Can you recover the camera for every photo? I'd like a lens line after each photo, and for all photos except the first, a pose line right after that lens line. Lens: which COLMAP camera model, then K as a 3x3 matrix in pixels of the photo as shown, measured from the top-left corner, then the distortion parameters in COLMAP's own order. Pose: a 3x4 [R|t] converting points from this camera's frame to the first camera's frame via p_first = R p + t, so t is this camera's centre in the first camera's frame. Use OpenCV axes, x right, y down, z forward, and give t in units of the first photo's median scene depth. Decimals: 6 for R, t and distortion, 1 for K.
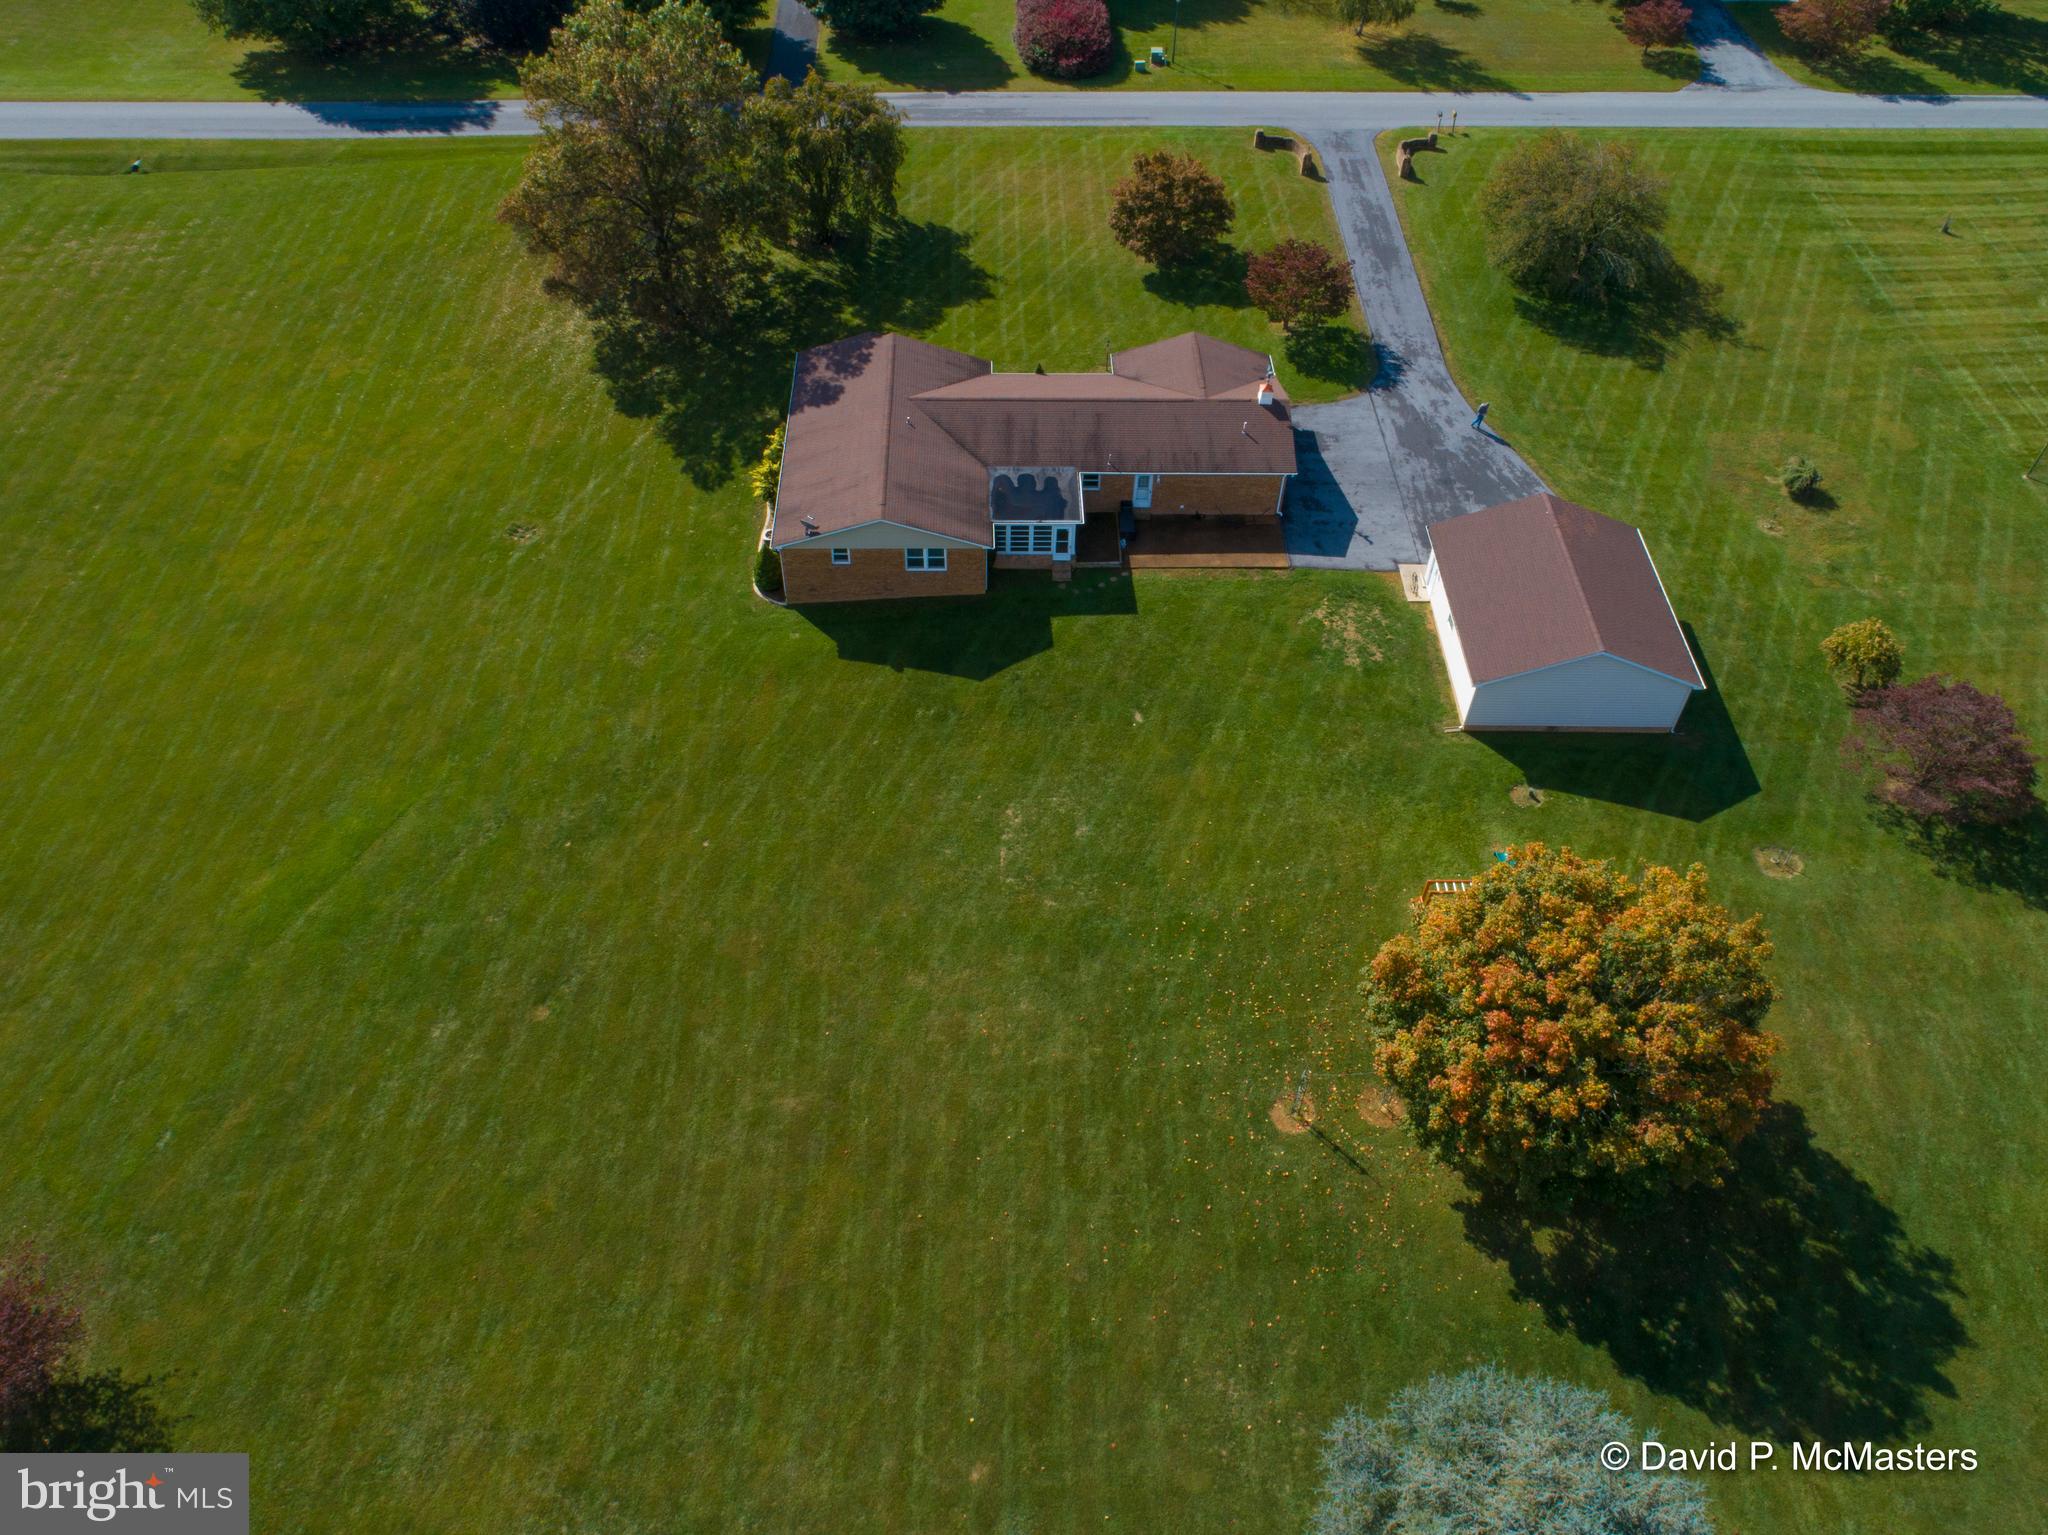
lens RADIAL K [[1539.9, 0, 1021.6], [0, 1539.9, 763.7], [0, 0, 1]] dist [-0.027999, 0.011150]
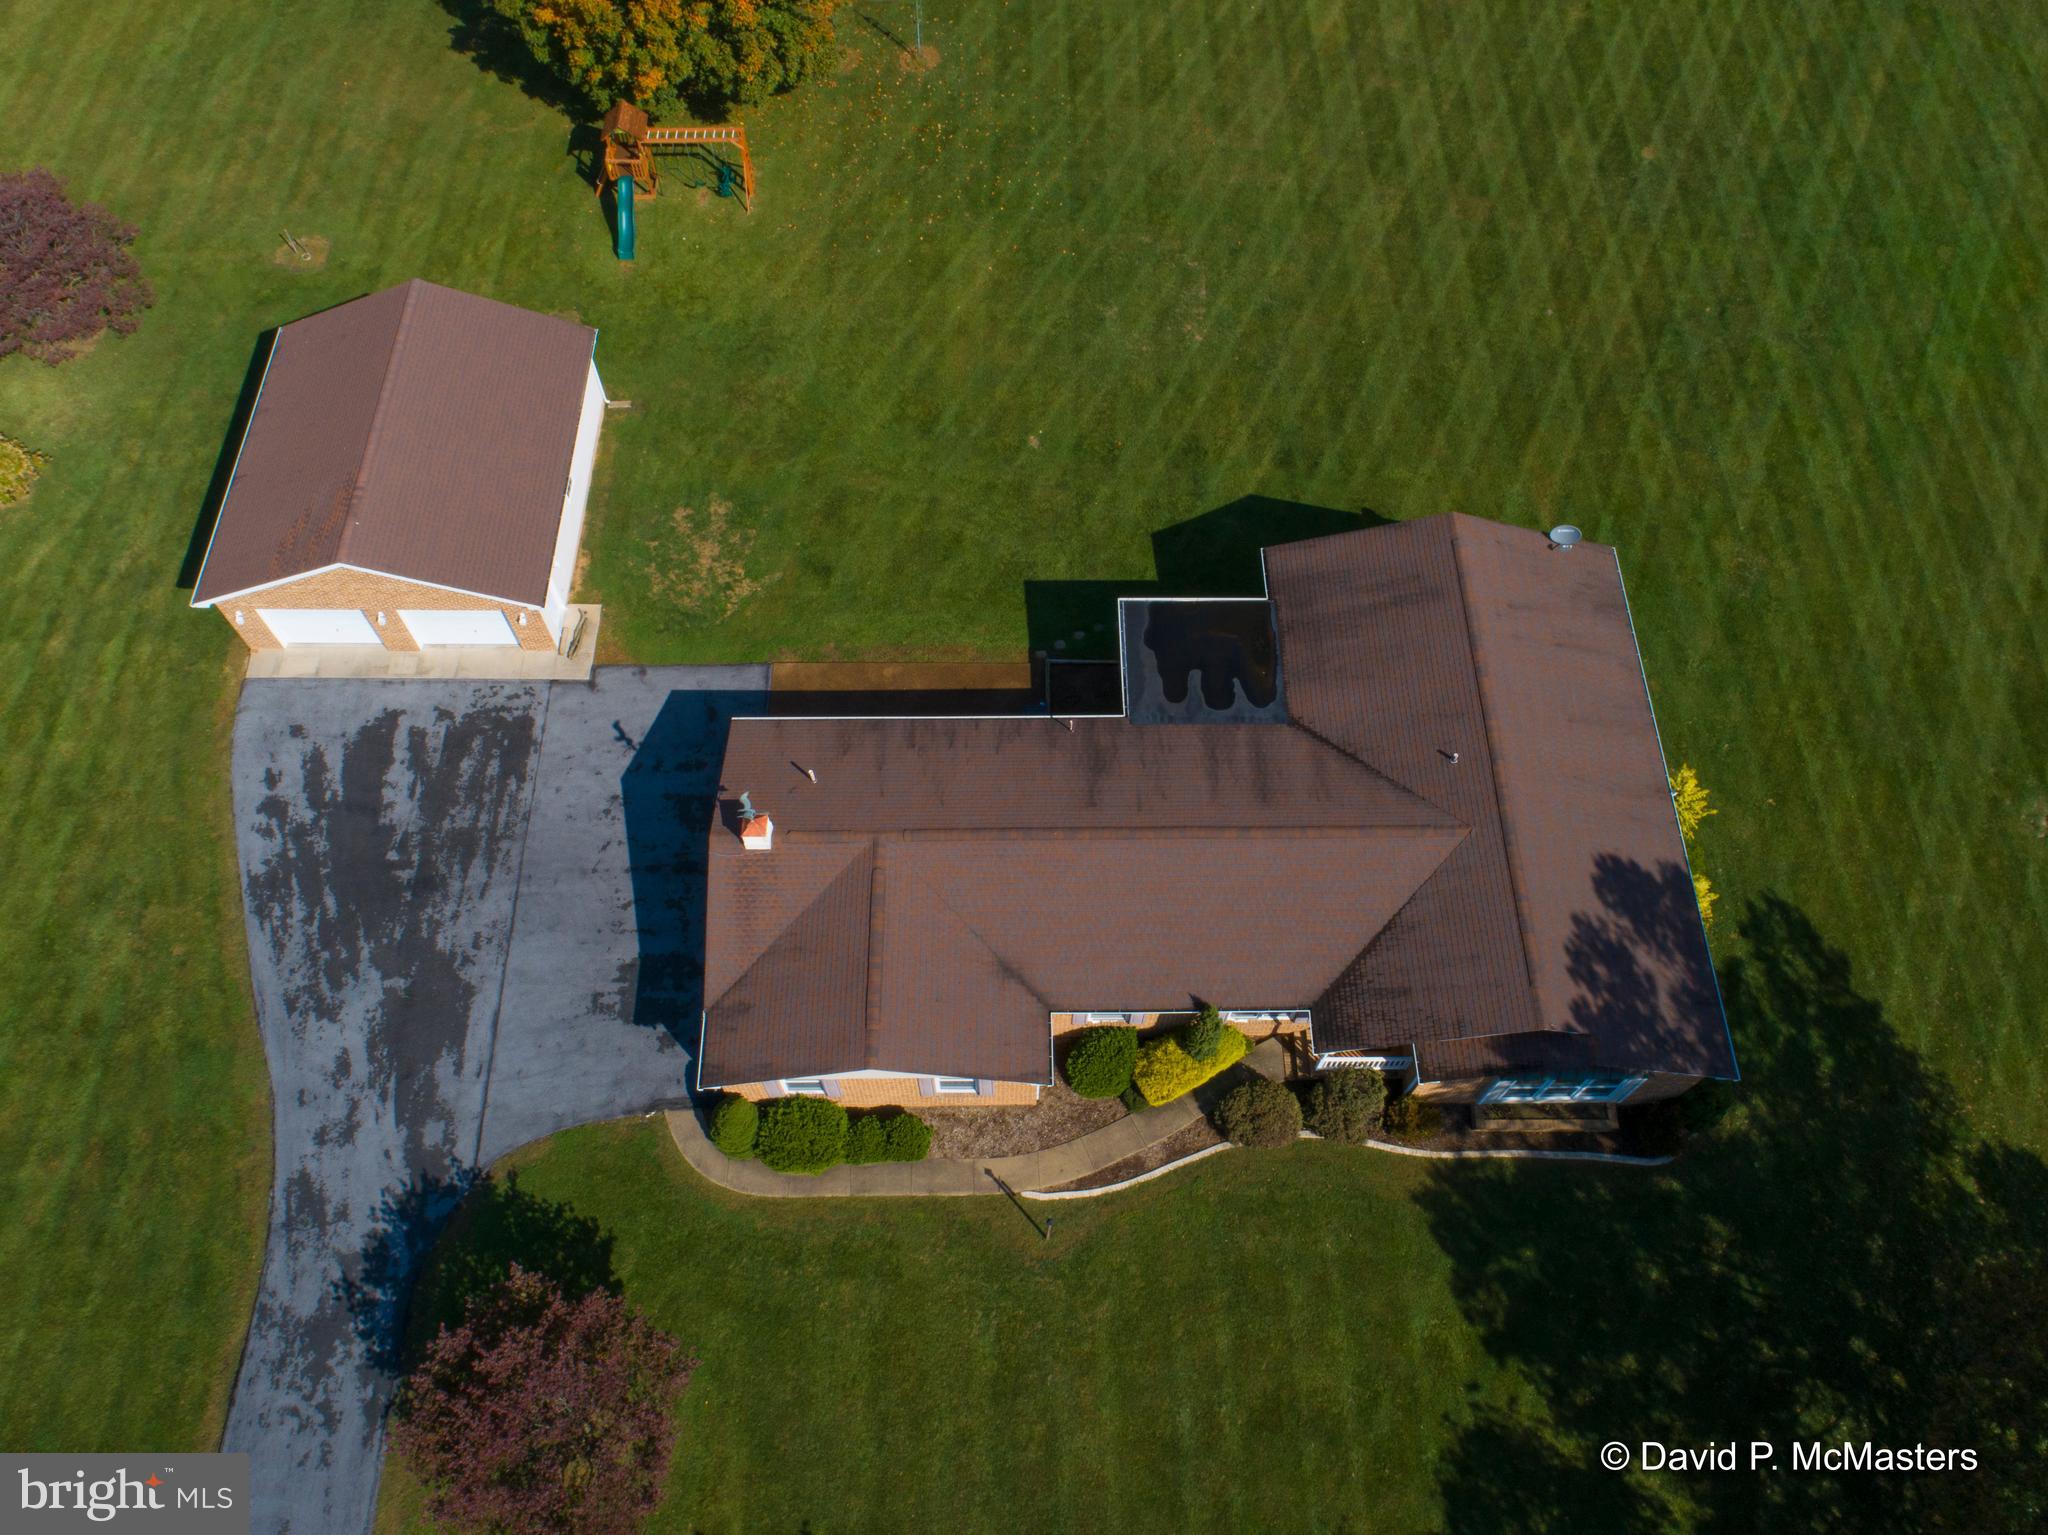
lens RADIAL K [[1539.9, 0, 1021.6], [0, 1539.9, 763.7], [0, 0, 1]] dist [-0.027999, 0.011150]
pose [[-0.999655, -0.021530, -0.015070, 0.080827], [-0.006980, -0.335325, 0.942077, -0.702160], [-0.025336, 0.941856, 0.335059, 0.808059]]
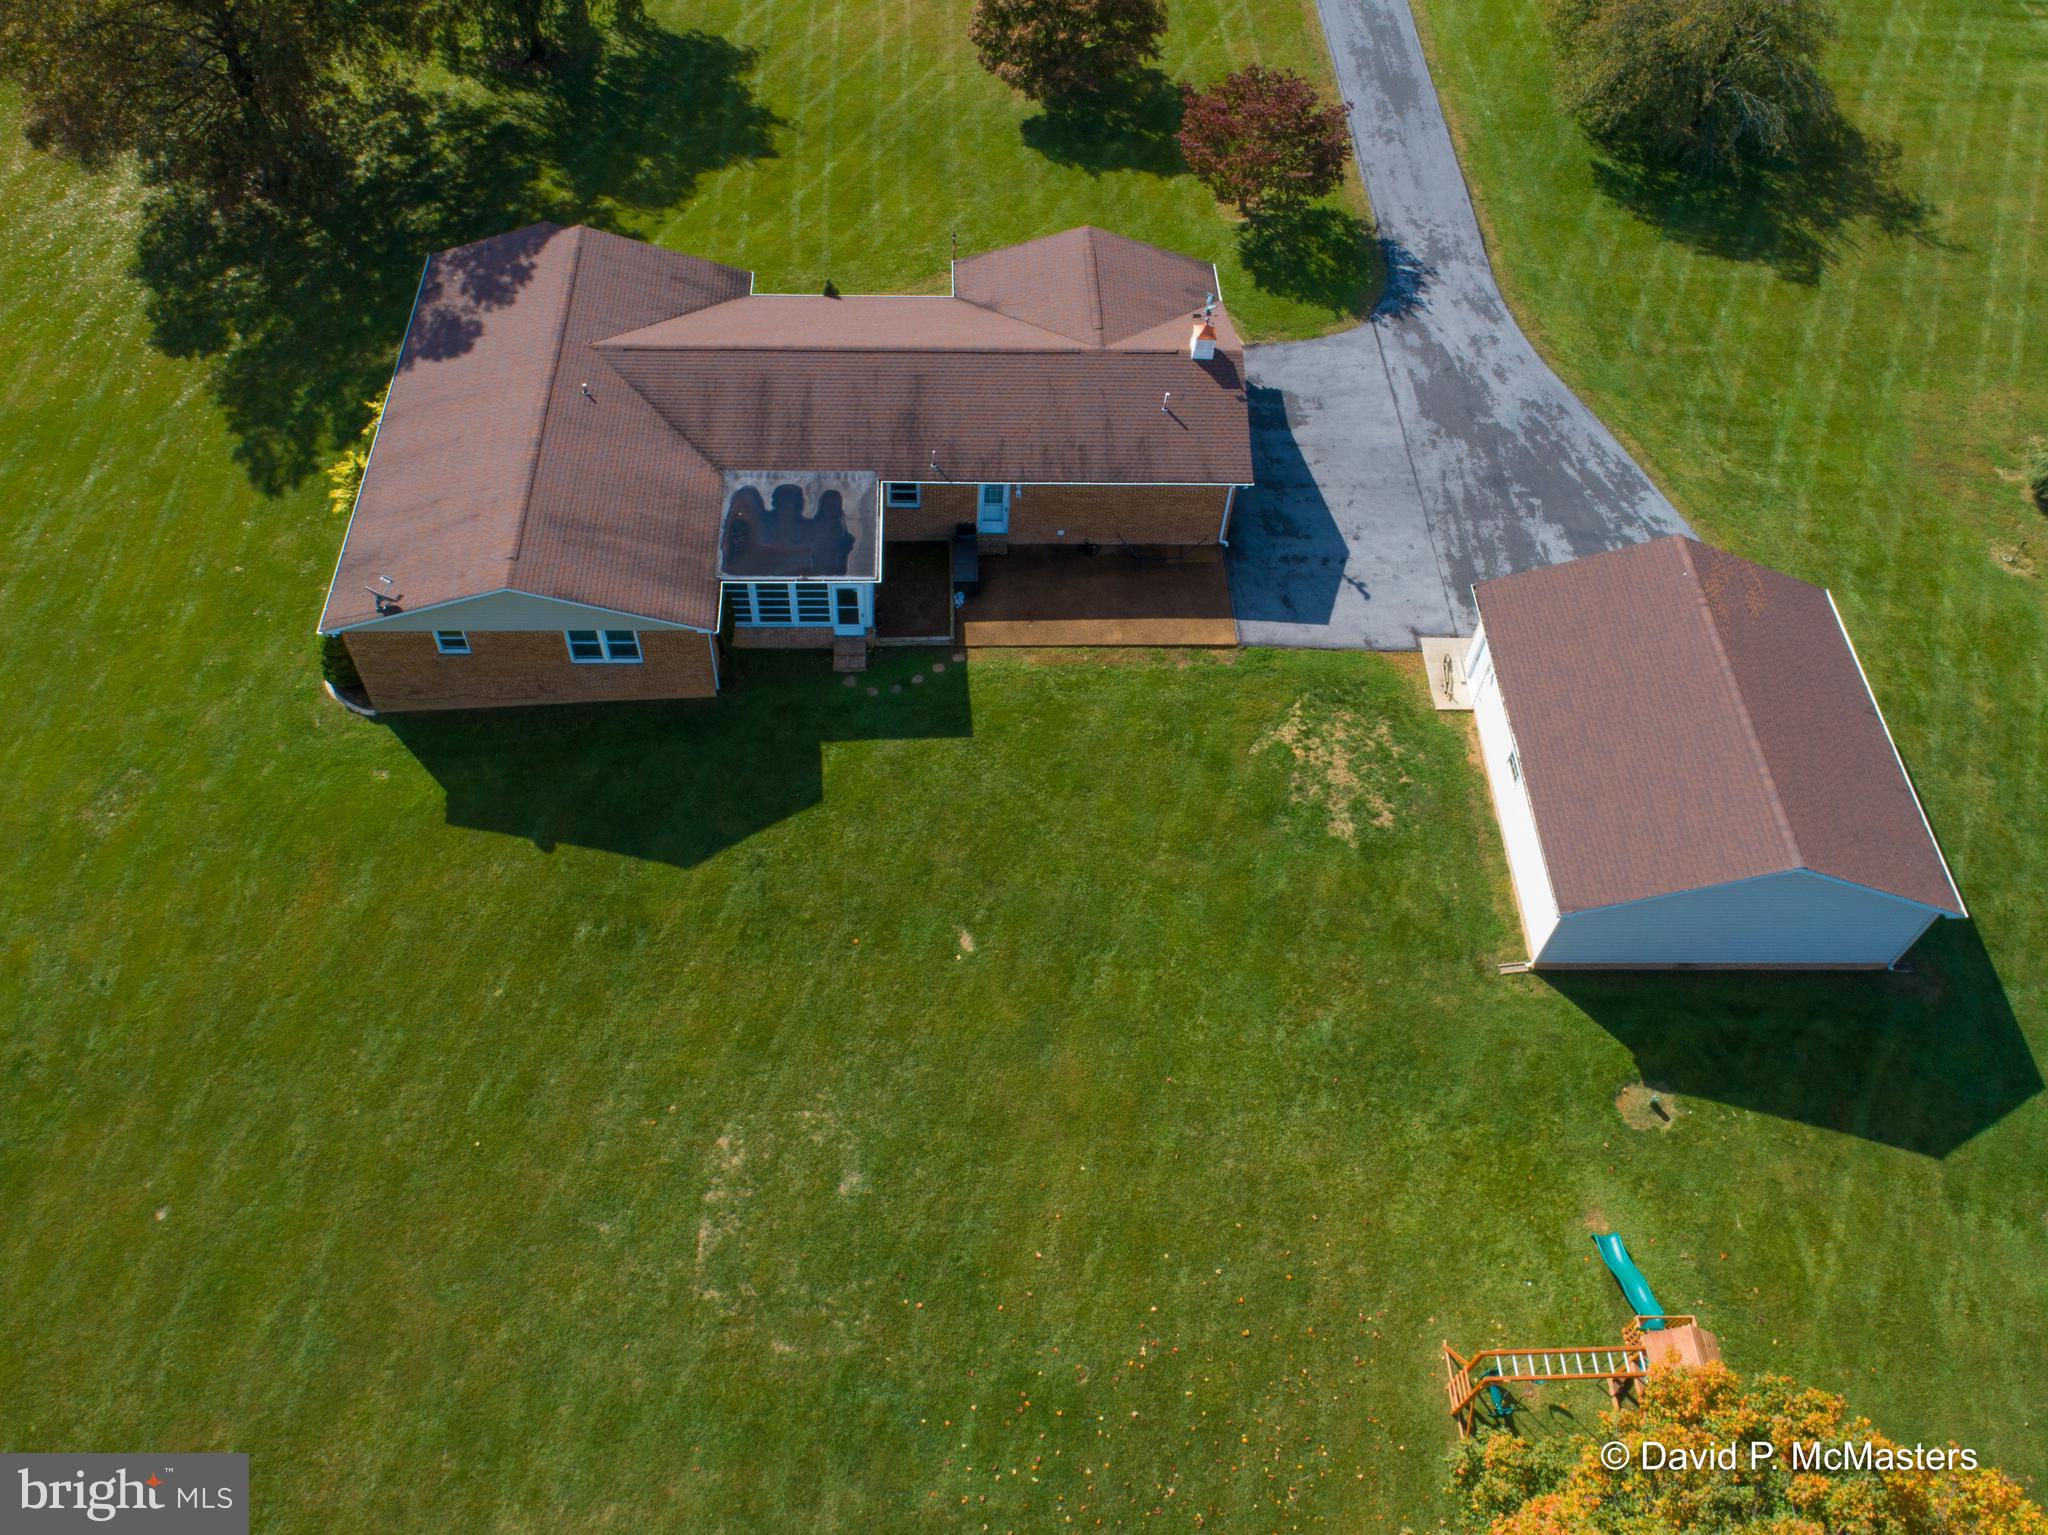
lens RADIAL K [[1619.6, 0, 1020.0], [0, 1619.6, 763.6], [0, 0, 1]] dist [-0.026266, 0.008679]
pose [[0.999560, 0.000172, 0.029669, 0.070029], [-0.002916, 0.995710, 0.092486, -0.136159], [-0.029526, -0.092531, 0.995272, 0.368398]]
